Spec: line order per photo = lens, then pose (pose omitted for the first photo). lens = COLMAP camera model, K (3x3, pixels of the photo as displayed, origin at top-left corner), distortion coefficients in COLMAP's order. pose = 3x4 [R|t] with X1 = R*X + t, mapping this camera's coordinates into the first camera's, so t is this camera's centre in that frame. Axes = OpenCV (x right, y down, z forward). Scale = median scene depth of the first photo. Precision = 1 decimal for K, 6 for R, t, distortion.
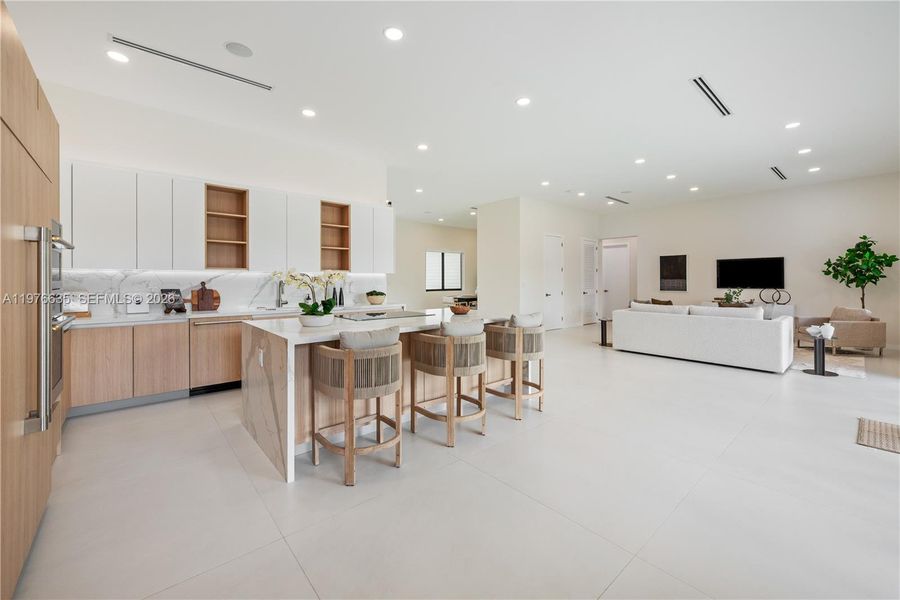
lens RADIAL K [[365.1, 0, 447.3], [0, 365.1, 285.2], [0, 0, 1]] dist [-0.001057, -0.000051]
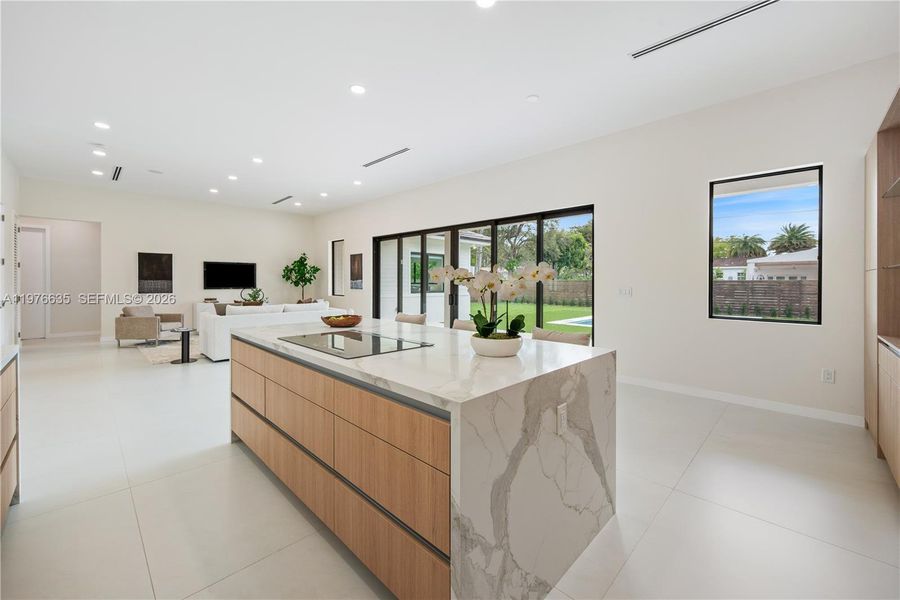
lens RADIAL K [[365.1, 0, 447.3], [0, 365.1, 285.2], [0, 0, 1]] dist [-0.001057, -0.000051]
pose [[-0.075574, -0.006878, 0.997116, -0.330606], [0.007710, 0.999942, 0.007482, -0.005490], [-0.997110, 0.008253, -0.075517, 0.384788]]
